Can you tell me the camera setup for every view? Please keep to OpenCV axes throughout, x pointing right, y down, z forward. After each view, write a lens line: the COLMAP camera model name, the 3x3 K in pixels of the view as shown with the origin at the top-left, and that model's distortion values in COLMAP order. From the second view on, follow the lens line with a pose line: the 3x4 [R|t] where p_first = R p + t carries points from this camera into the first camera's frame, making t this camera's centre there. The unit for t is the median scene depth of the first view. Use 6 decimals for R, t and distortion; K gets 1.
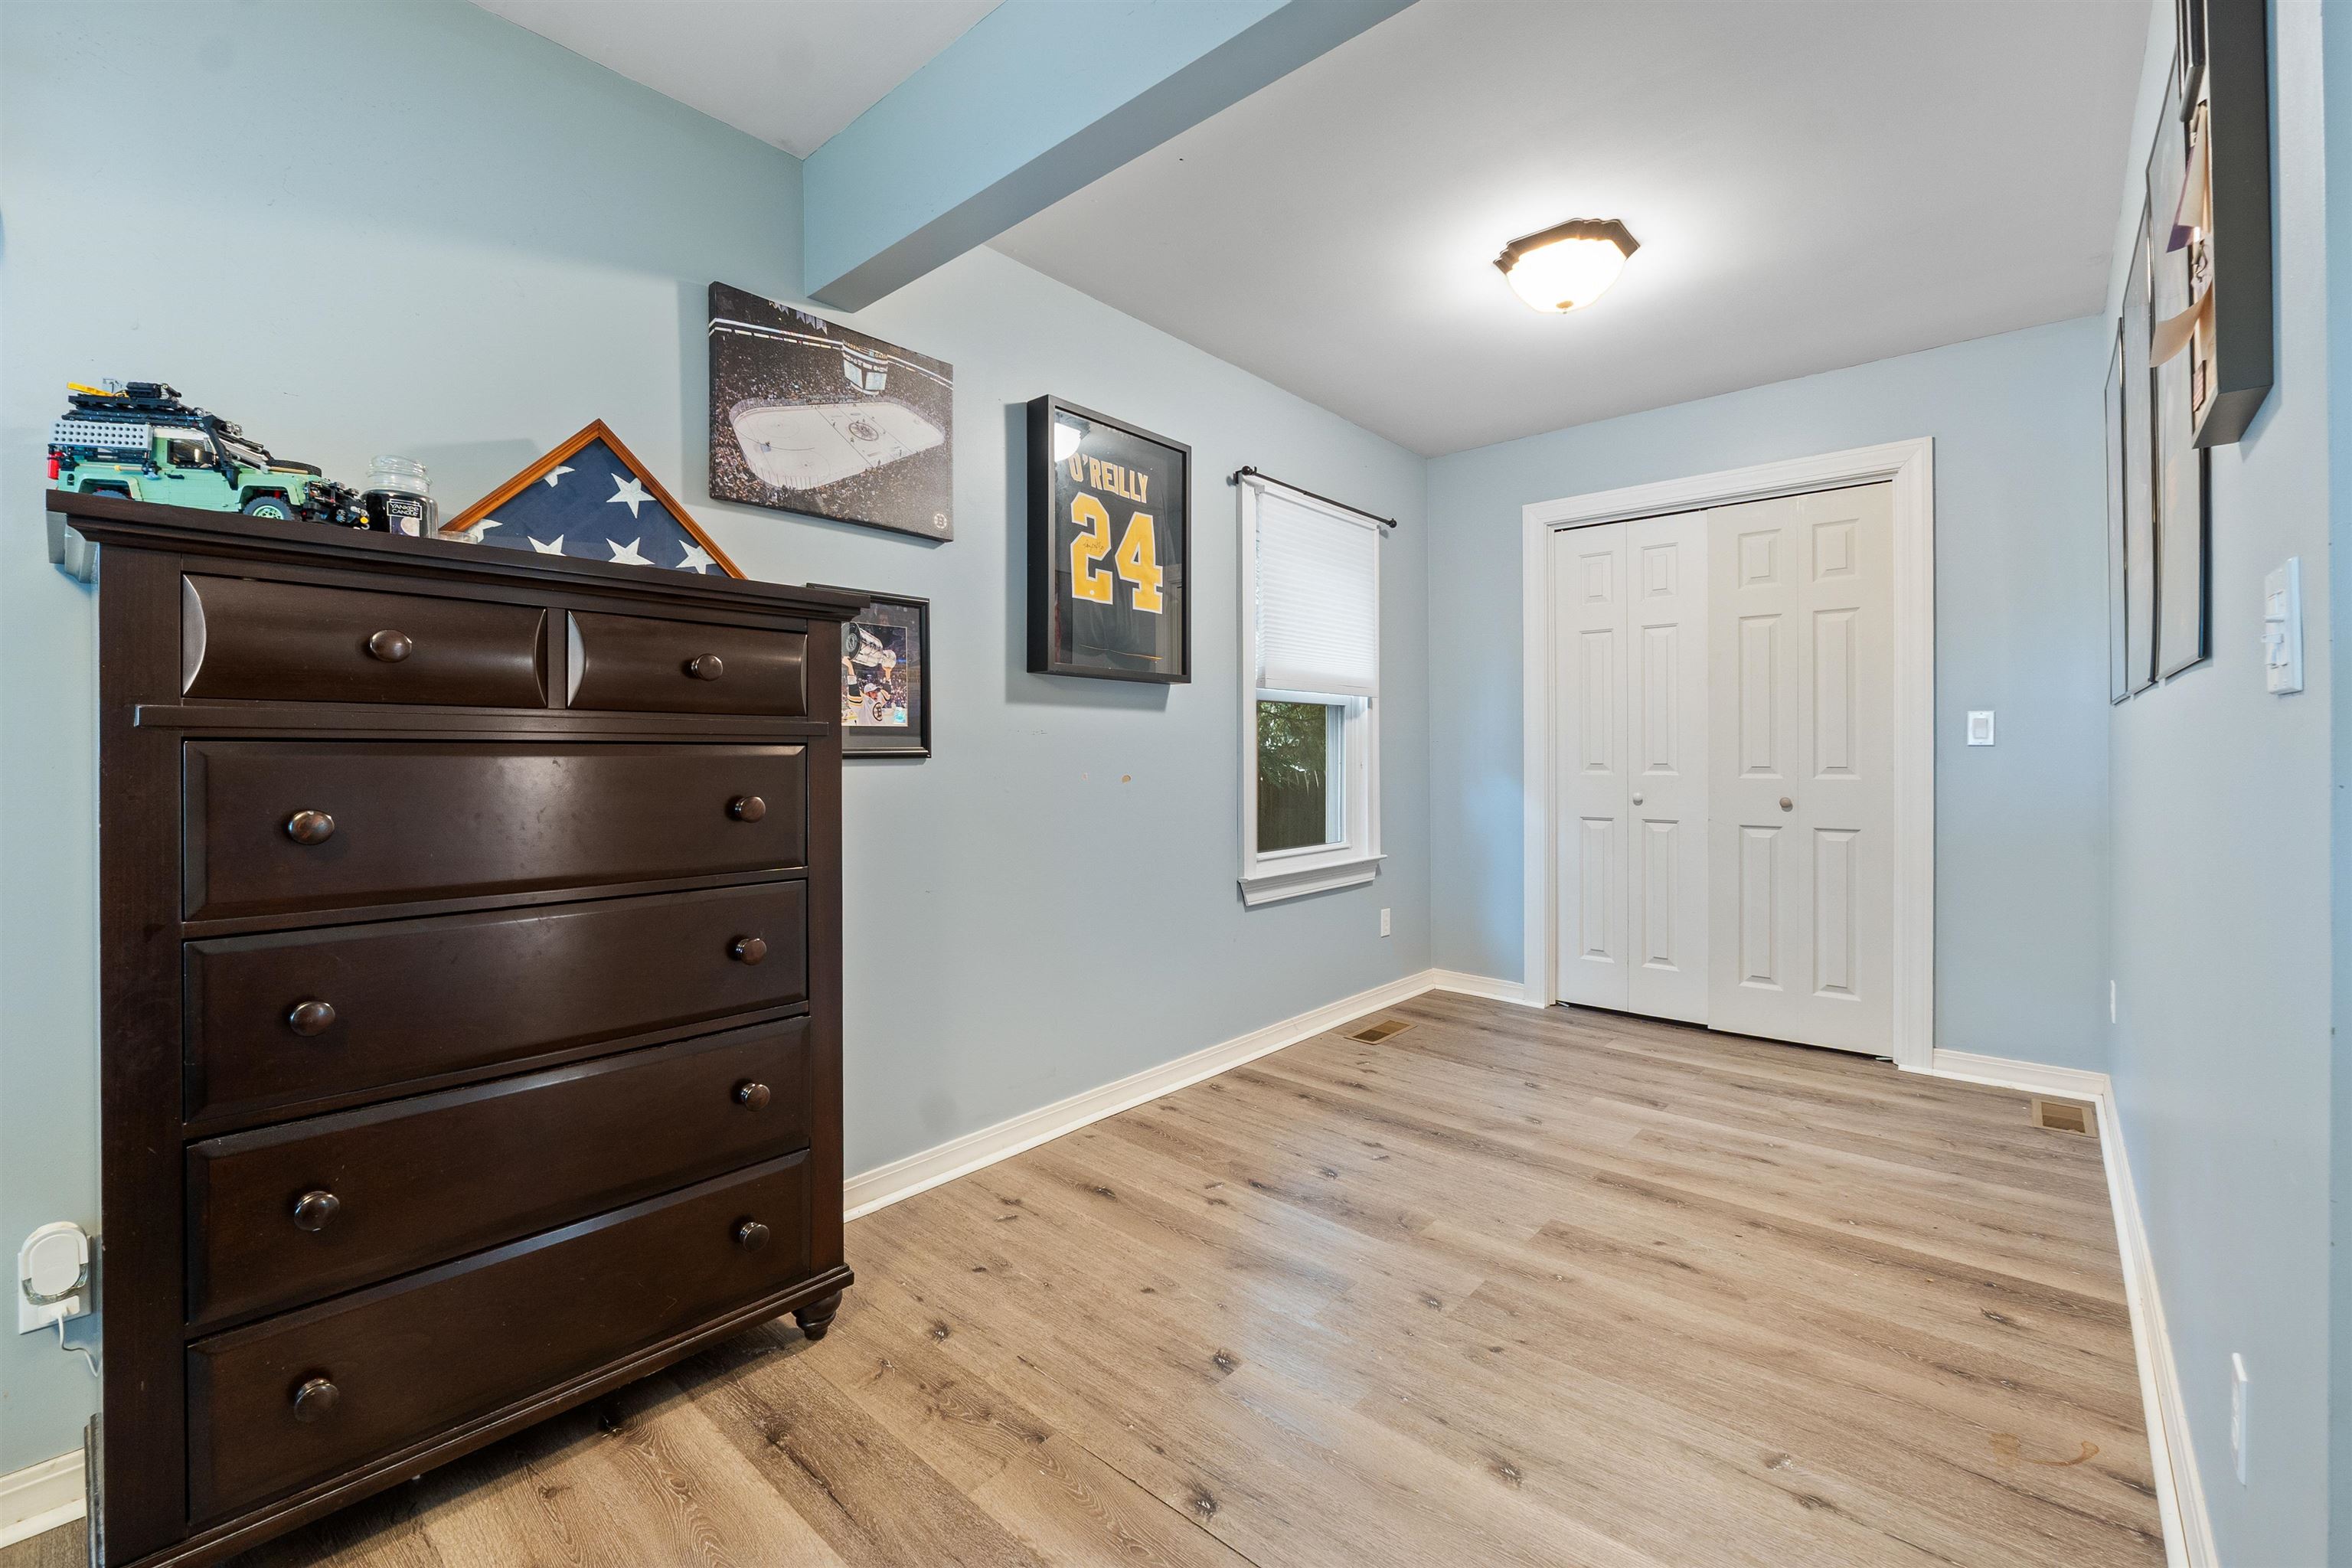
lens RADIAL K [[978.6, 0, 1182.5], [0, 978.6, 760.2], [0, 0, 1]] dist [-0.009806, -0.000049]
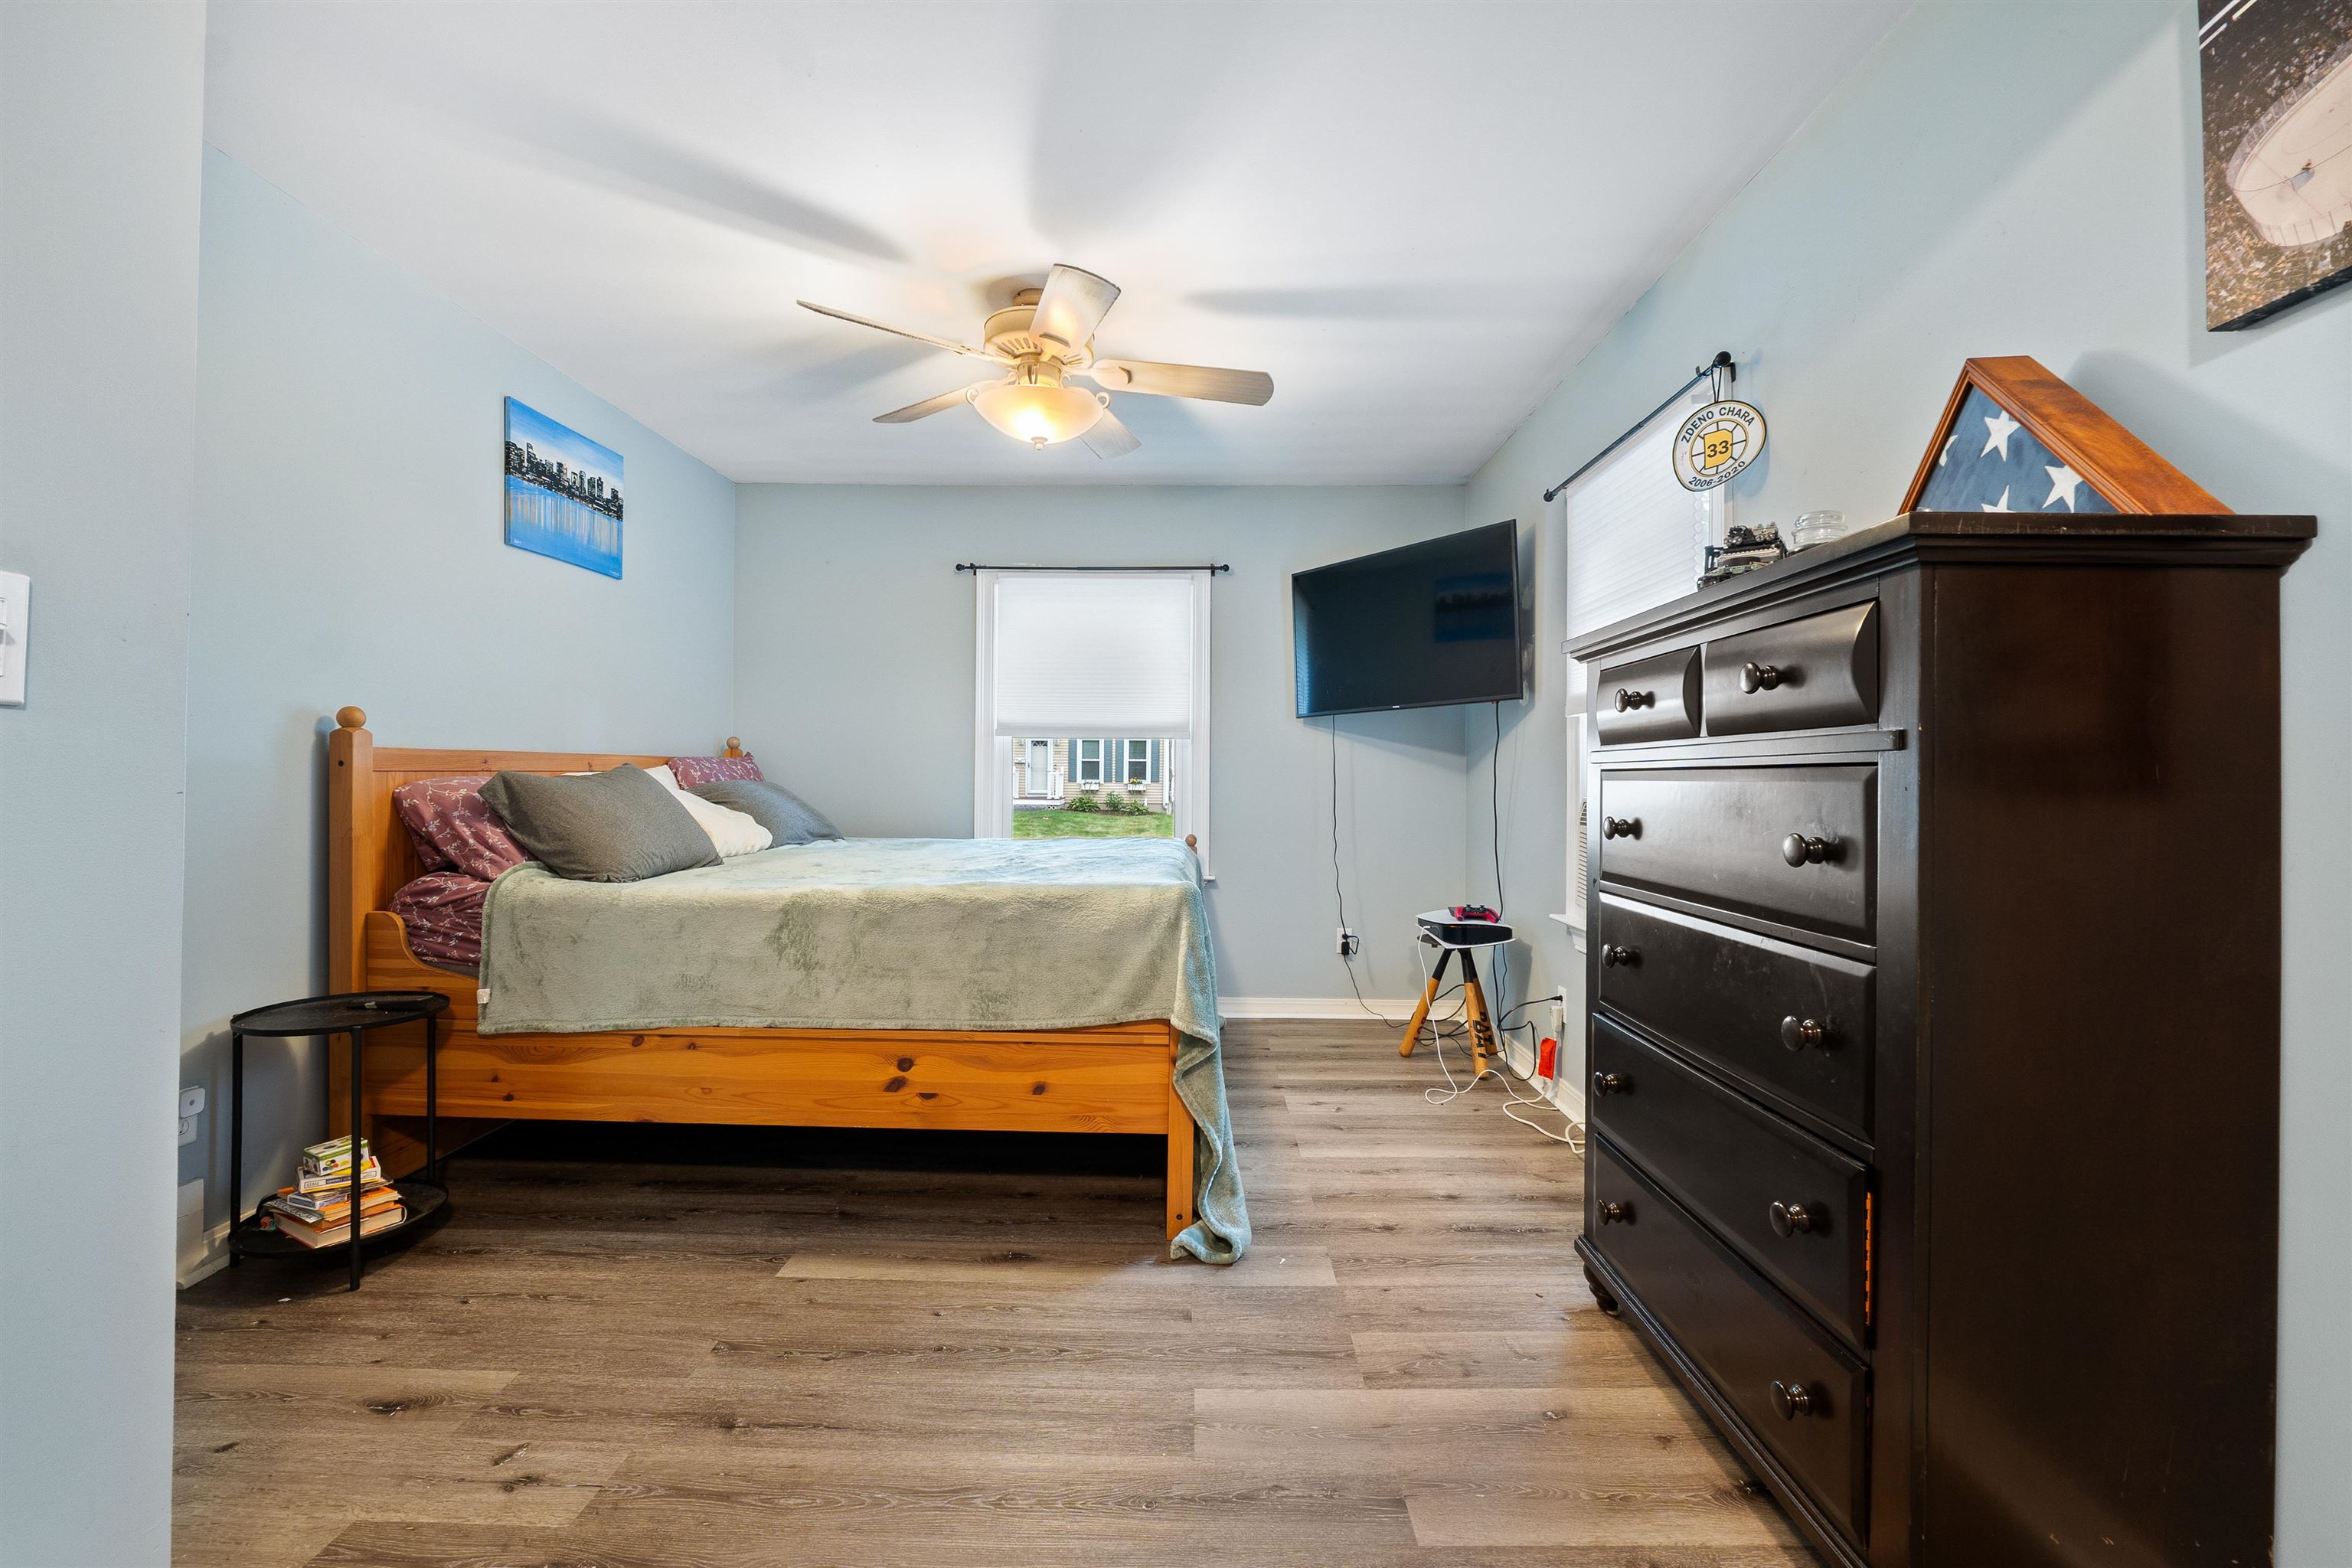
lens RADIAL K [[978.8, 0, 1174.4], [0, 978.8, 774.8], [0, 0, 1]] dist [-0.009265, 0.000181]
pose [[-0.763214, -0.008462, -0.646090, 0.415563], [-0.010236, 0.999947, -0.001005, -0.002717], [0.646064, 0.005847, -0.763261, 1.213468]]
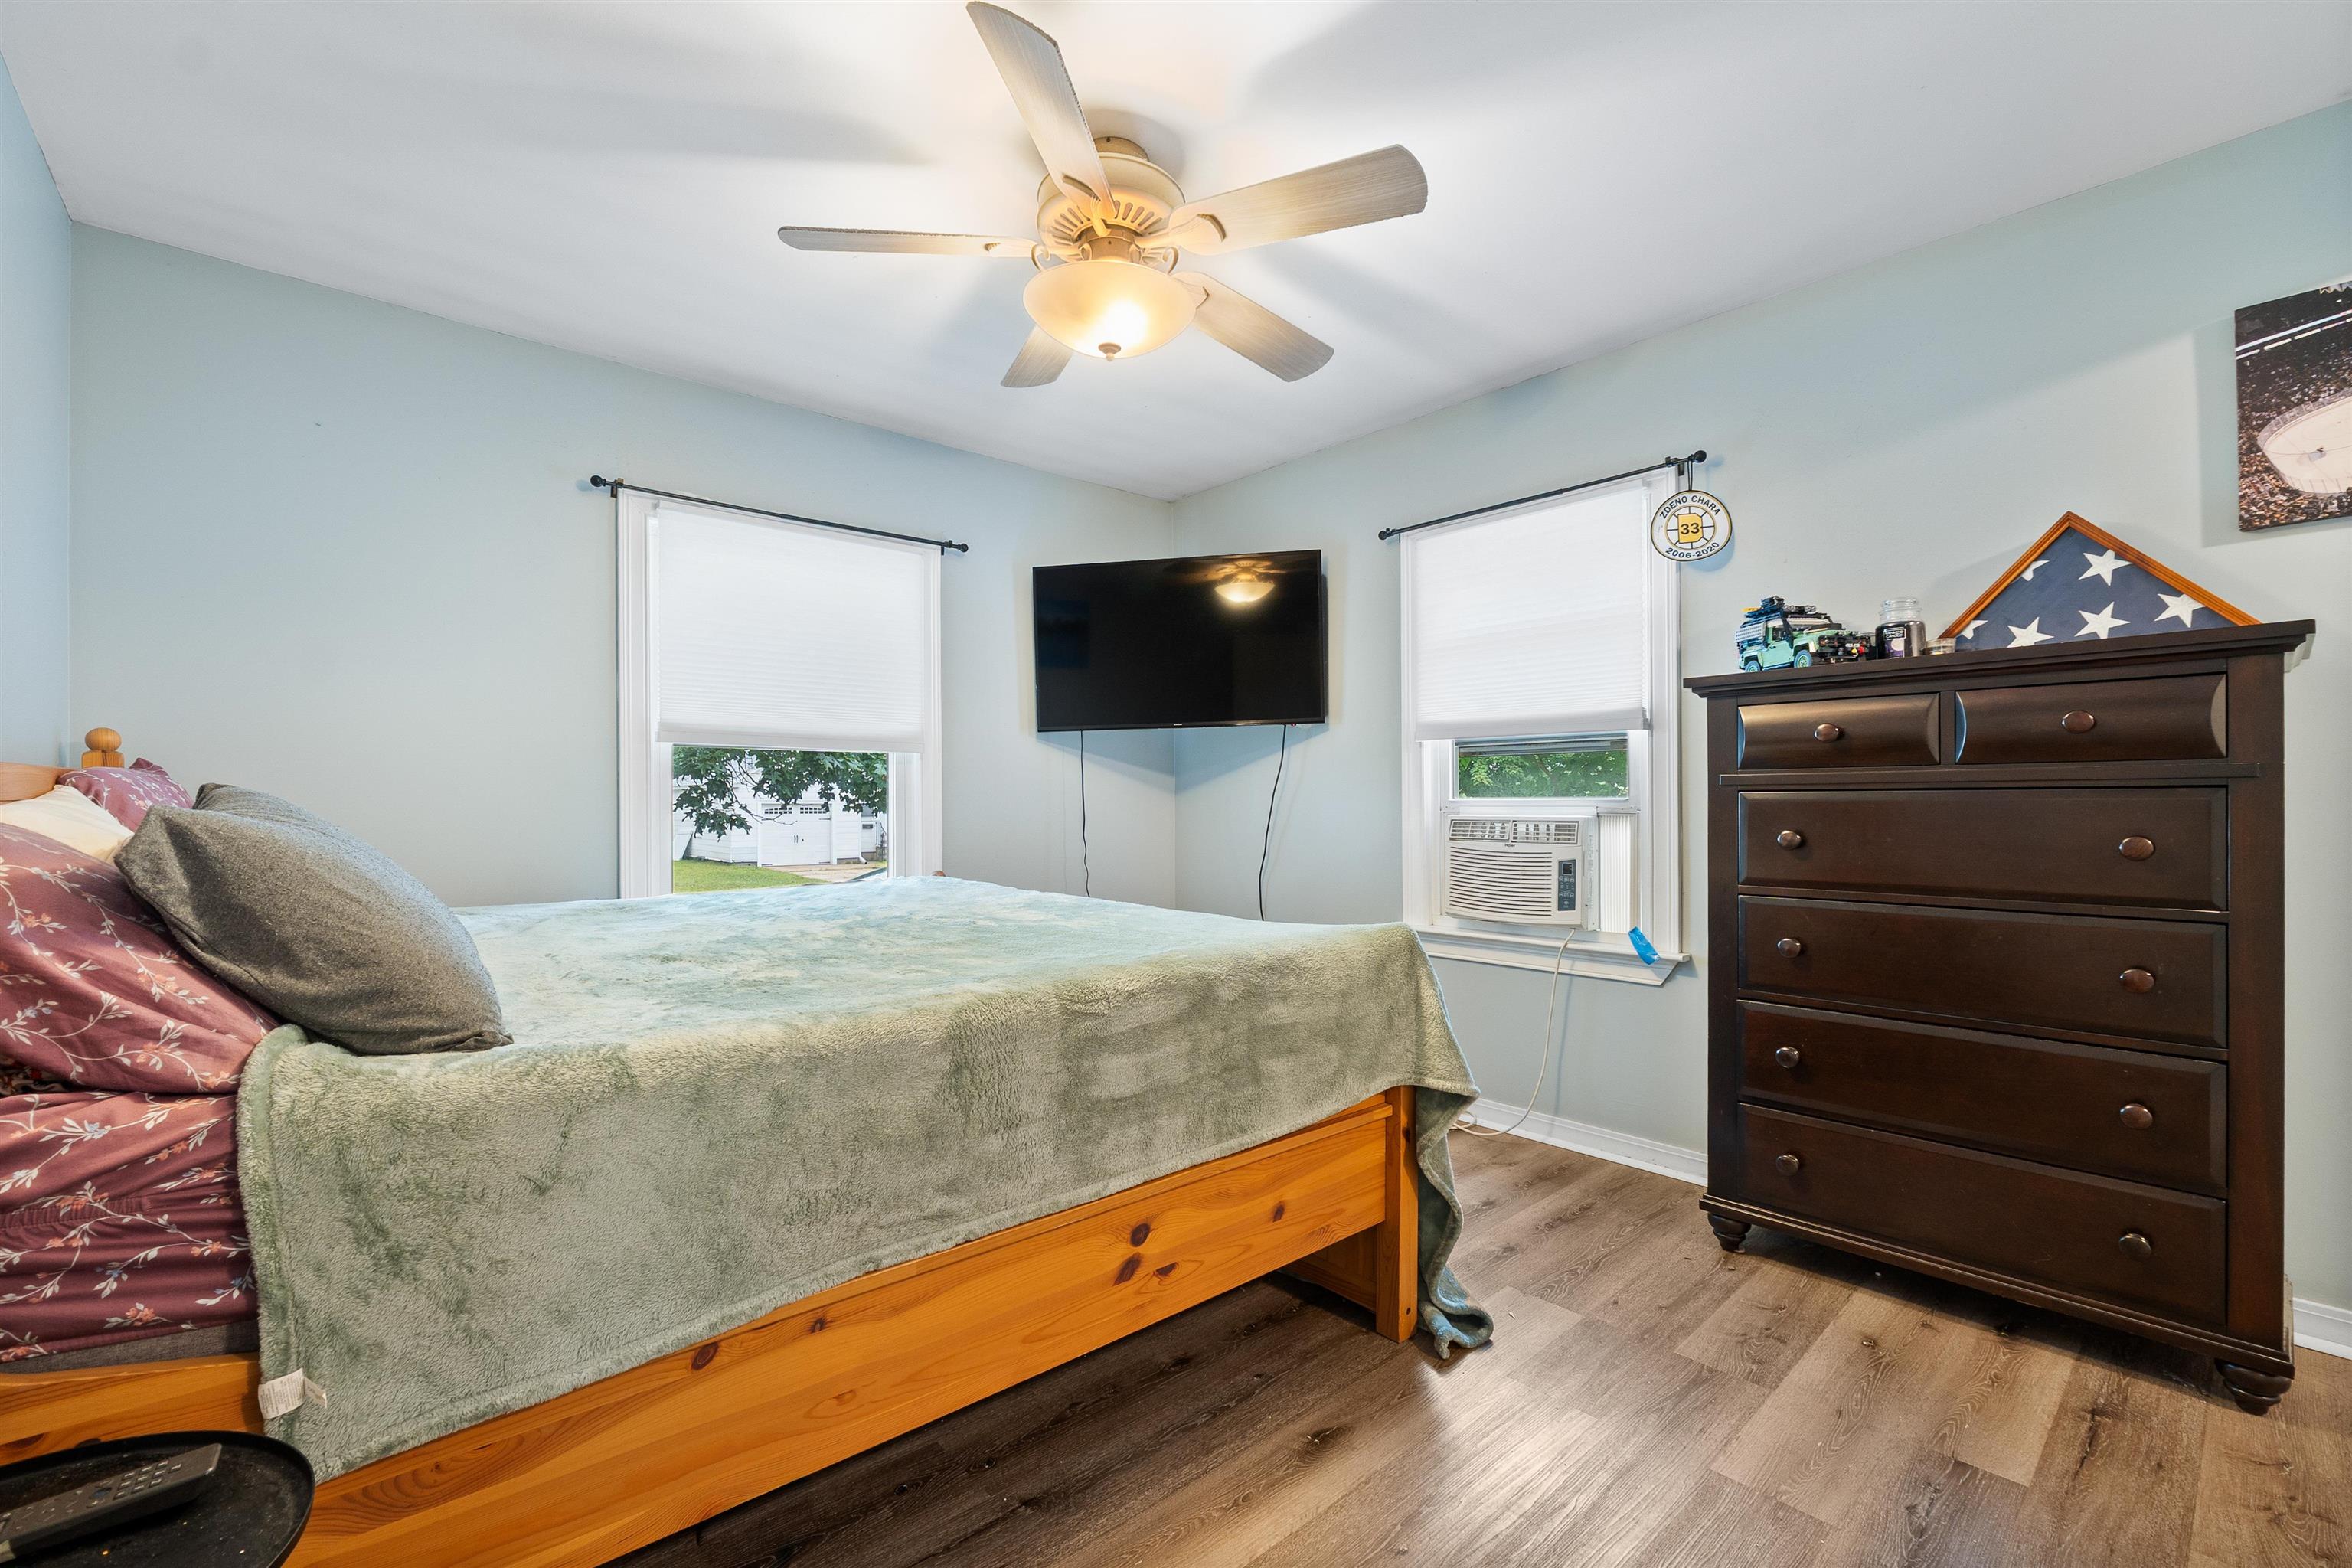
lens RADIAL K [[988.7, 0, 1177.1], [0, 988.7, 802.1], [0, 0, 1]] dist [-0.009681, 0.000362]
pose [[-0.129654, 0.002663, -0.991556, 0.726463], [-0.000300, 0.999996, 0.002725, -0.002944], [0.991559, 0.000650, -0.129653, 0.090239]]
